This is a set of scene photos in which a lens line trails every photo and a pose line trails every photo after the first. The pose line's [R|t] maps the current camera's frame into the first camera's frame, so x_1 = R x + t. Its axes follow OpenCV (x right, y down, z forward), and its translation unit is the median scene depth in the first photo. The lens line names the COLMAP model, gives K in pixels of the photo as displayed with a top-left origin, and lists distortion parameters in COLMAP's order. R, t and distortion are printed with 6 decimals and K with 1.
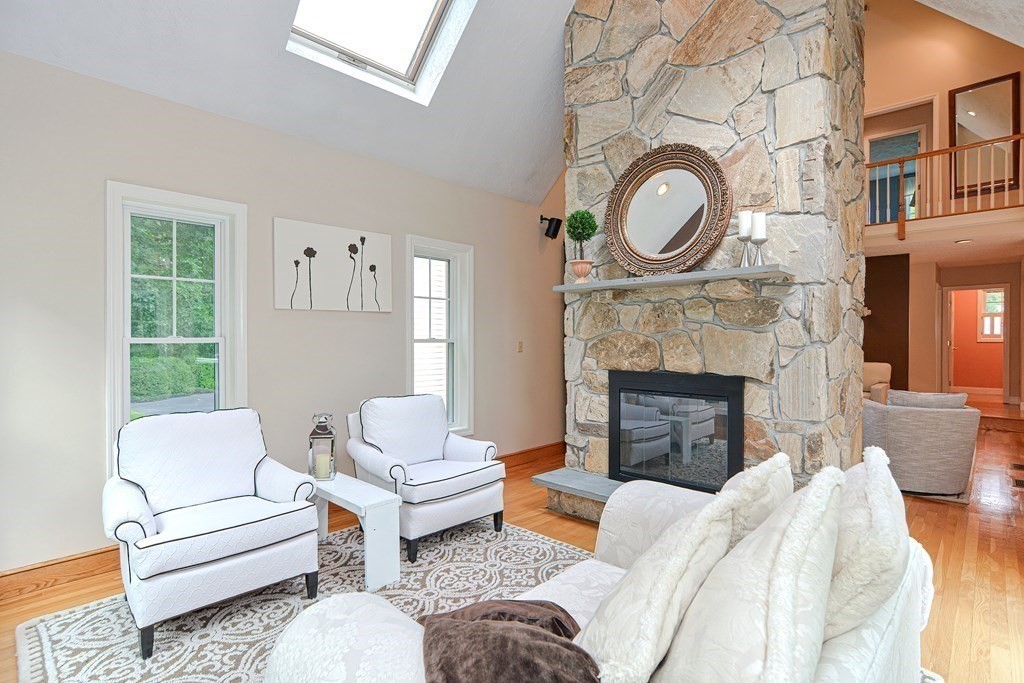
lens RADIAL K [[508.6, 0, 517.3], [0, 508.6, 344.6], [0, 0, 1]] dist [-0.003472, 0.000807]
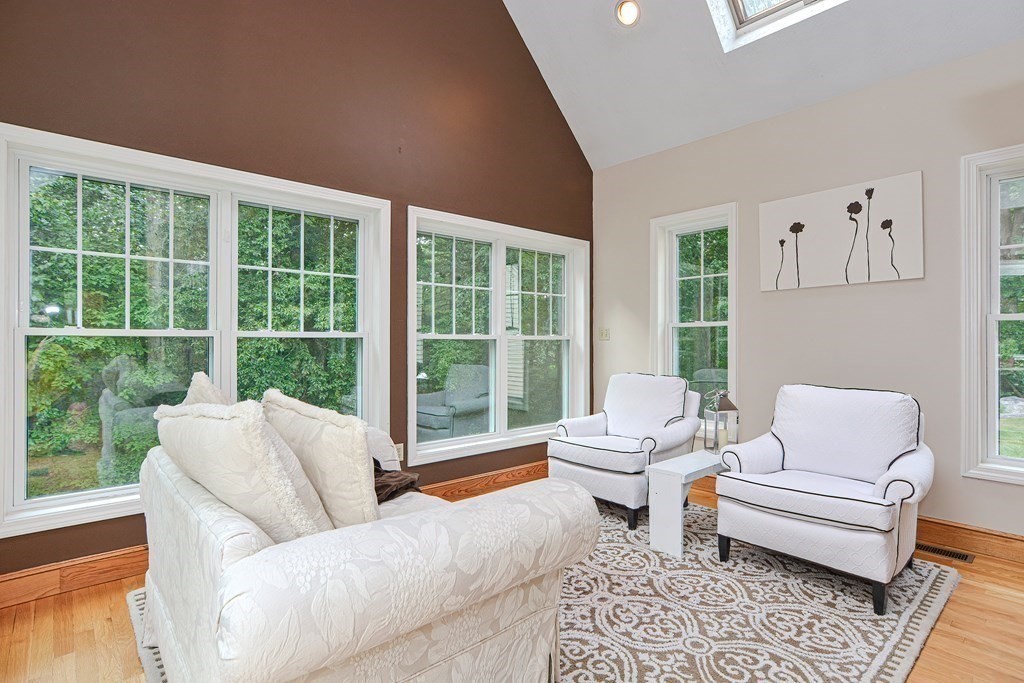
lens RADIAL K [[508.6, 0, 517.1], [0, 508.6, 338.3], [0, 0, 1]] dist [-0.003472, 0.000807]
pose [[-0.069876, -0.002123, -0.997553, 0.662295], [-0.003796, 0.999991, -0.001863, 0.032129], [0.997548, 0.003656, -0.069883, 0.638018]]
